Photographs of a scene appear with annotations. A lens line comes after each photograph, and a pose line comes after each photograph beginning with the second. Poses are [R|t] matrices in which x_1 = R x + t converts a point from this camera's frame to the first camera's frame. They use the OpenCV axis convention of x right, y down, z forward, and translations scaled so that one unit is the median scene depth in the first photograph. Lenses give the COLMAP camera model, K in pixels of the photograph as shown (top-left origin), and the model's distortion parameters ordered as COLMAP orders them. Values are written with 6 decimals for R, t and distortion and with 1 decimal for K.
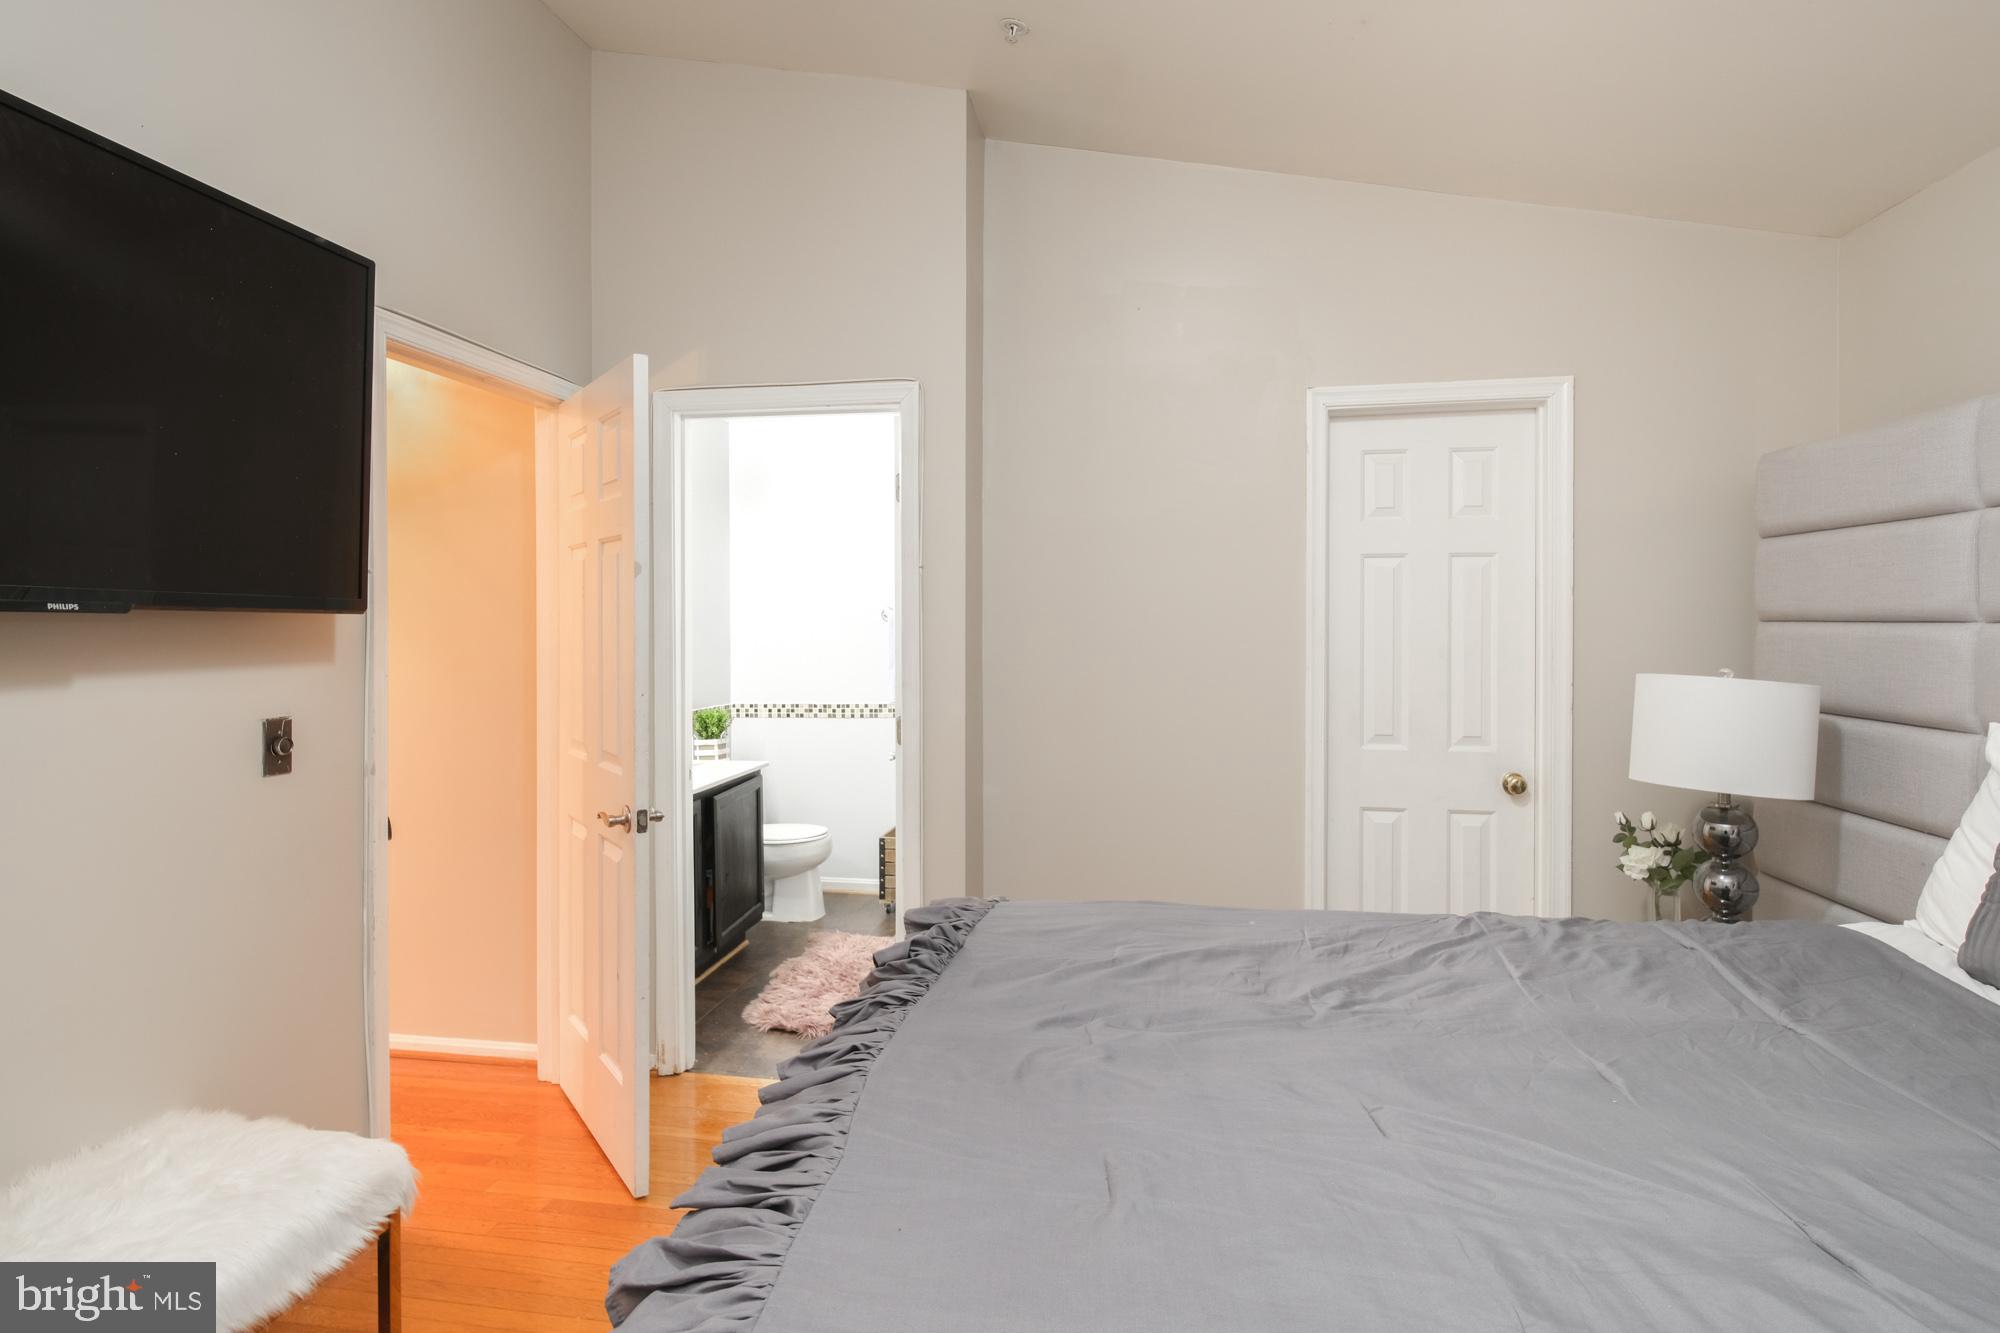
lens RADIAL K [[1073.7, 0, 999.8], [0, 1073.7, 657.7], [0, 0, 1]] dist [-0.001023, 0.000344]
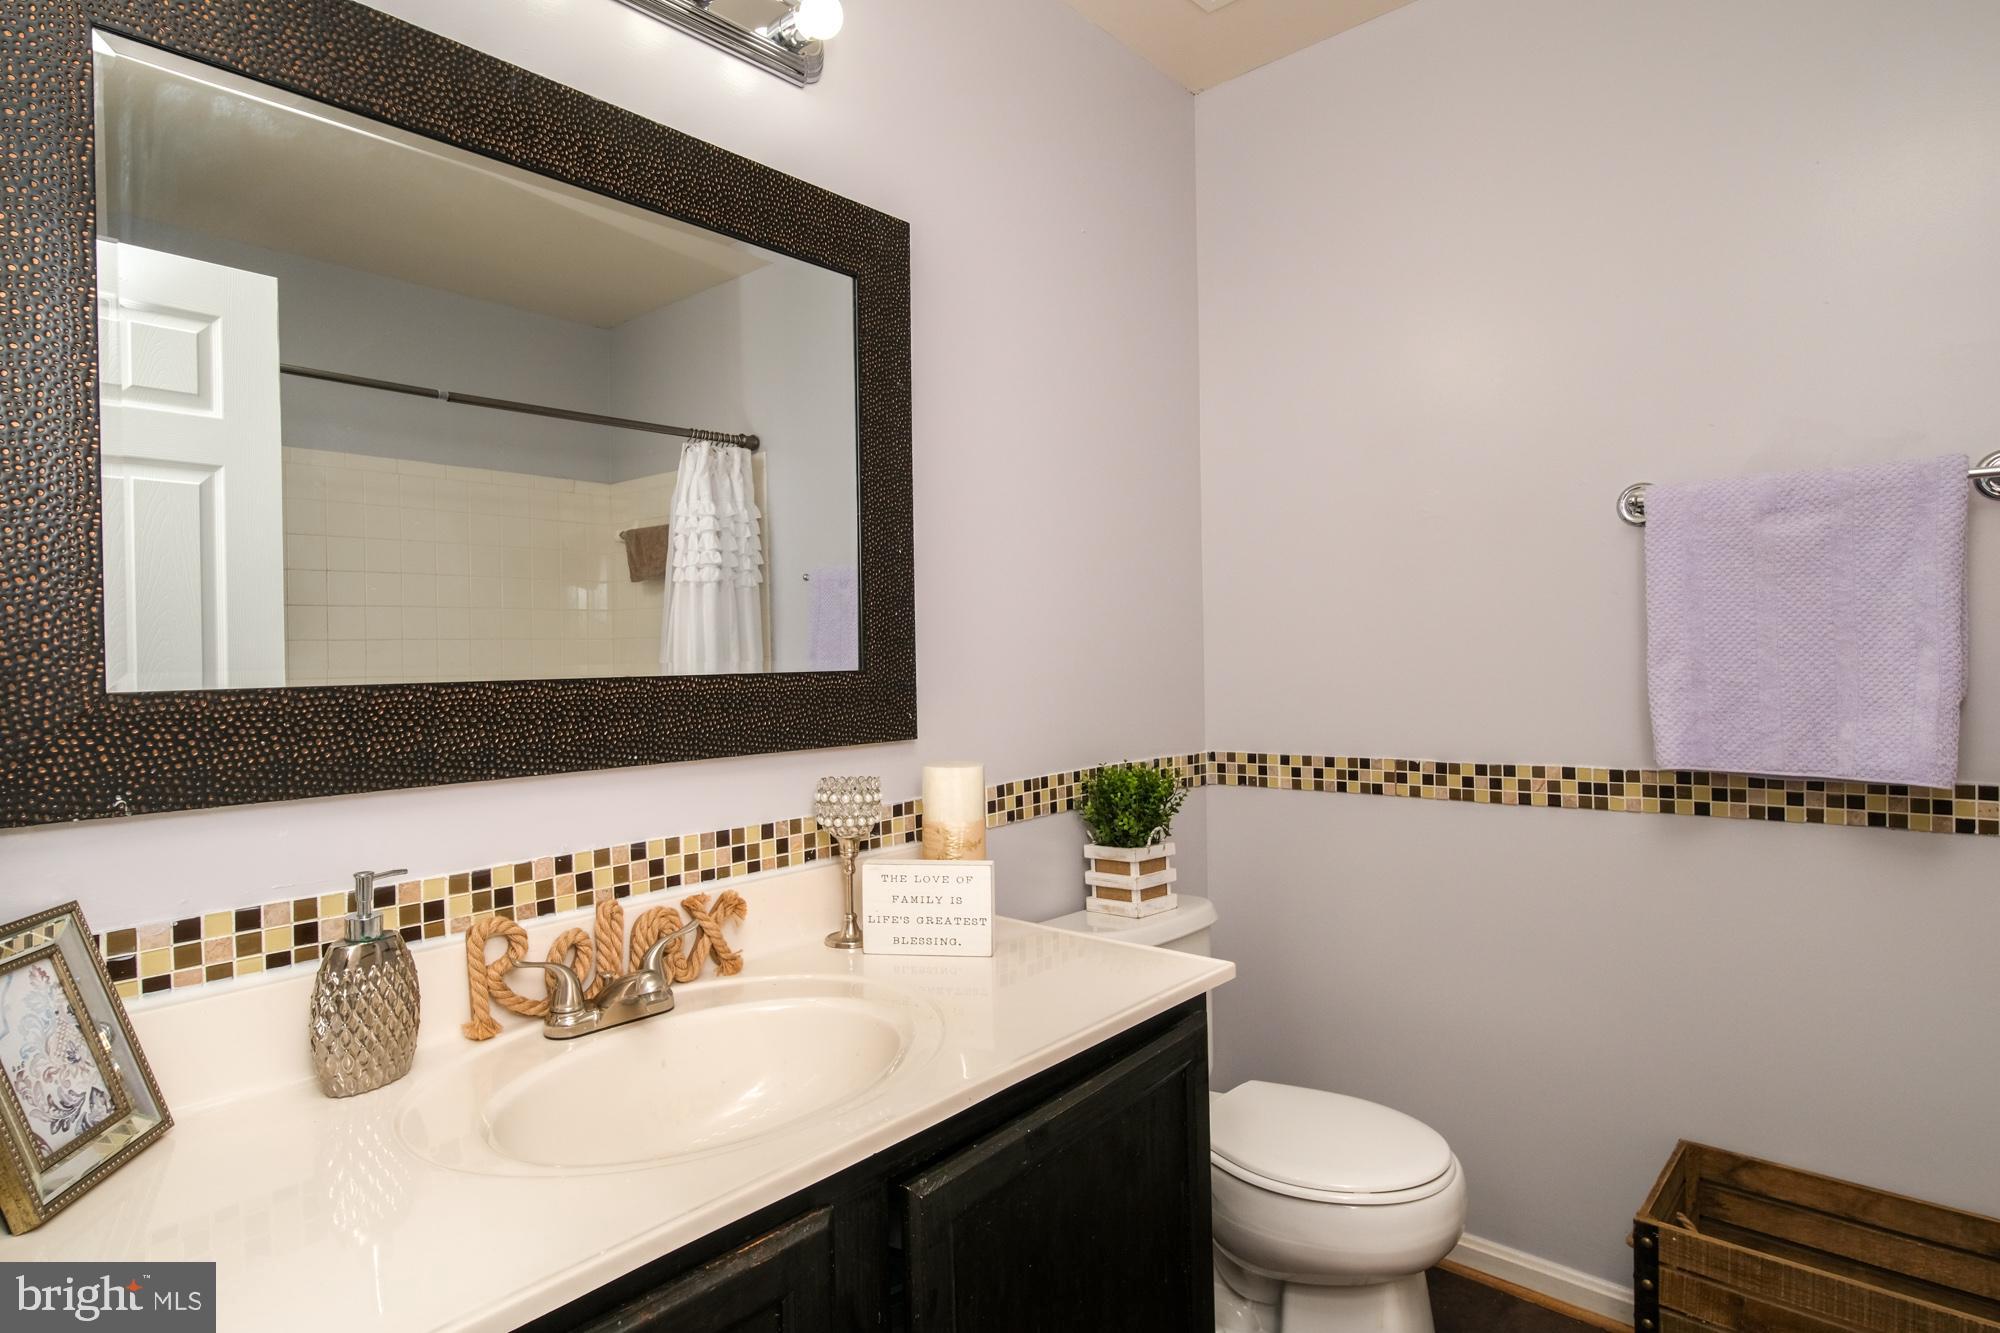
lens RADIAL K [[1073.7, 0, 1001.7], [0, 1073.7, 664.0], [0, 0, 1]] dist [-0.001023, 0.000344]
pose [[0.842989, -0.006143, -0.537895, -0.091675], [-0.002623, 0.999876, -0.015530, 0.015626], [0.537924, 0.014503, 0.842868, 0.607818]]
